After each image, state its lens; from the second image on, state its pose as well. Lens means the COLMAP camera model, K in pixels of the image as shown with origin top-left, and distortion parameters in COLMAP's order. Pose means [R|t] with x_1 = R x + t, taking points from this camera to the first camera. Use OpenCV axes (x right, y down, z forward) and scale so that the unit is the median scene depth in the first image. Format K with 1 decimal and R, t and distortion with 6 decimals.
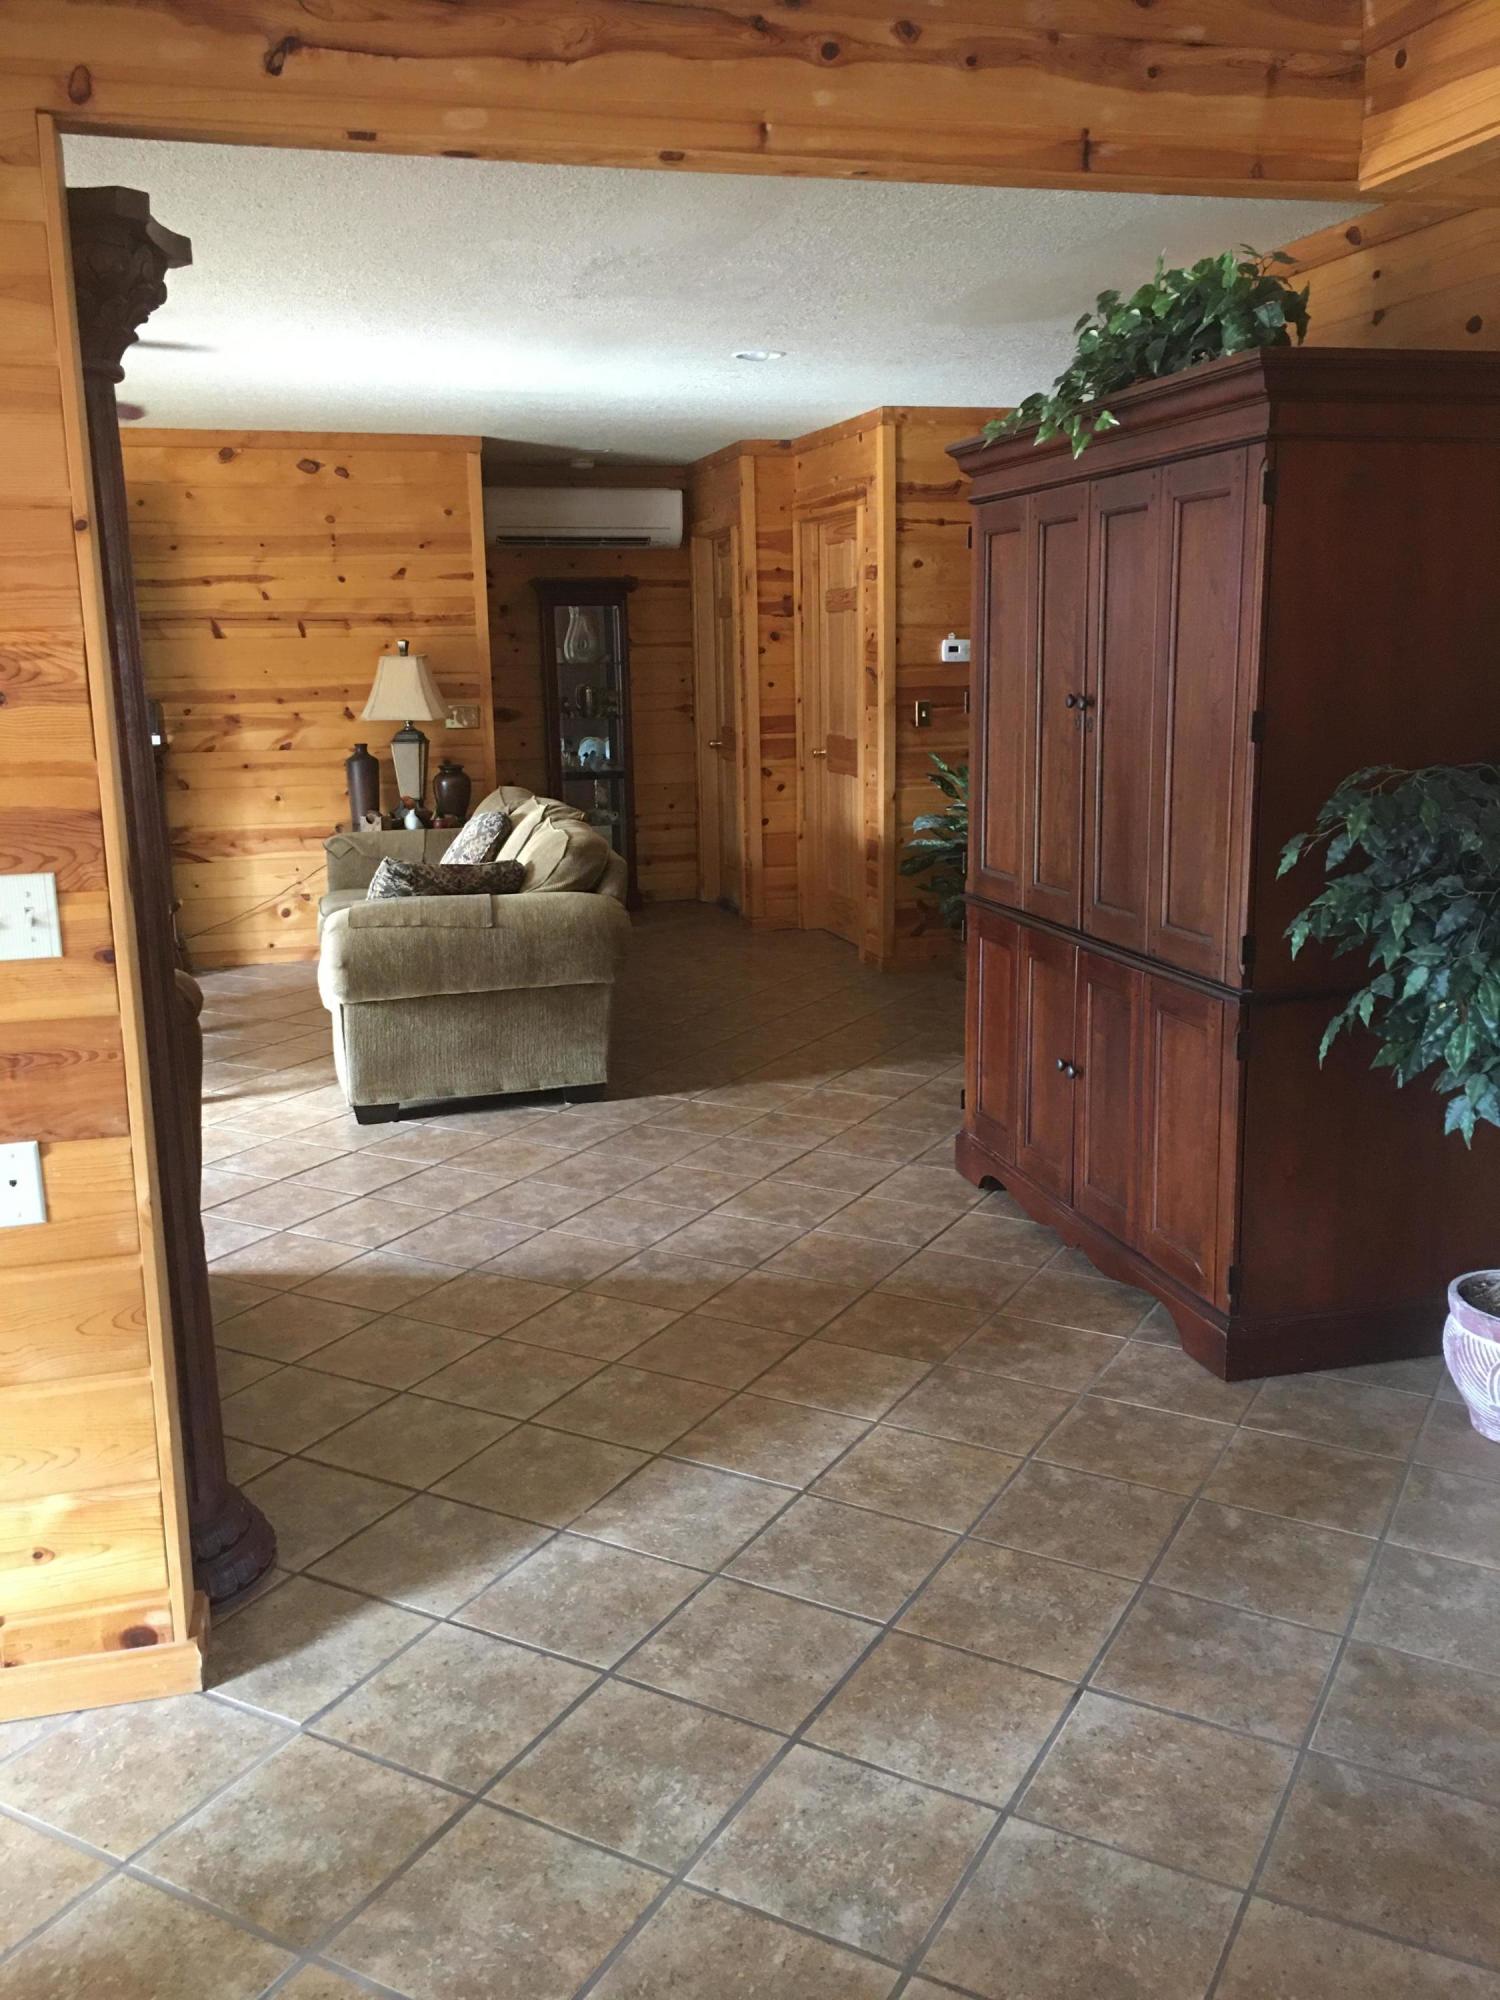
lens RADIAL K [[1694.7, 0, 750.0], [0, 1694.7, 1000.0], [0, 0, 1]] dist [0.060252, -0.083619]
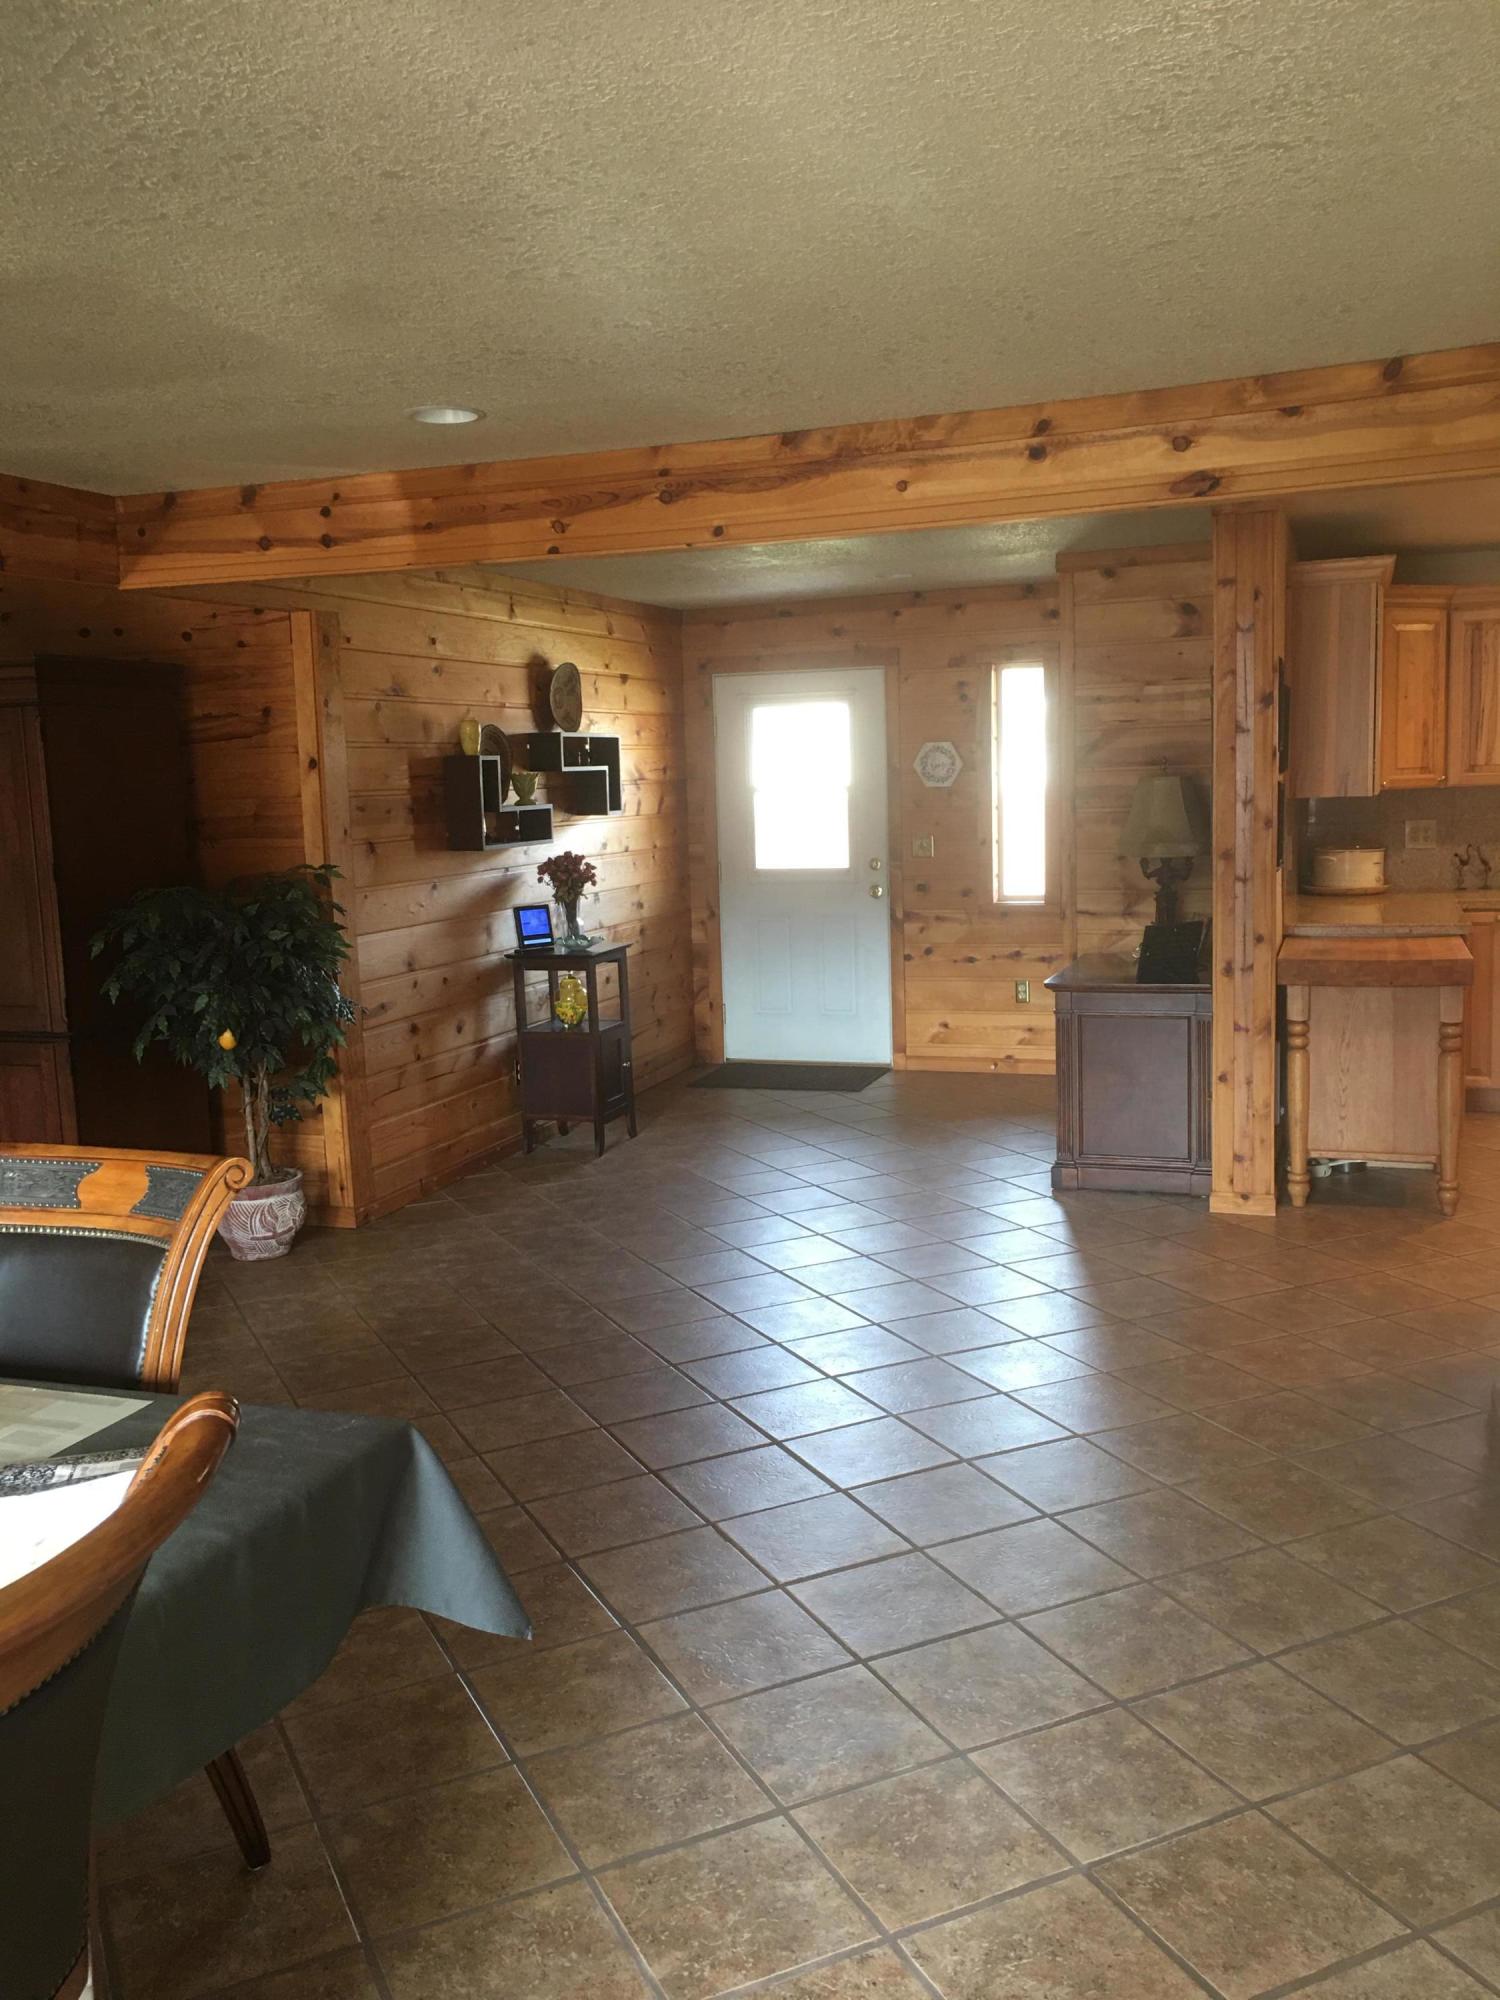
lens RADIAL K [[1694.7, 0, 750.0], [0, 1694.7, 1000.0], [0, 0, 1]] dist [0.060252, -0.083619]
pose [[0.582198, -0.103634, 0.806415, -0.636761], [0.187091, 0.982303, -0.008835, 0.099010], [-0.791228, 0.156017, 0.591284, -0.477887]]
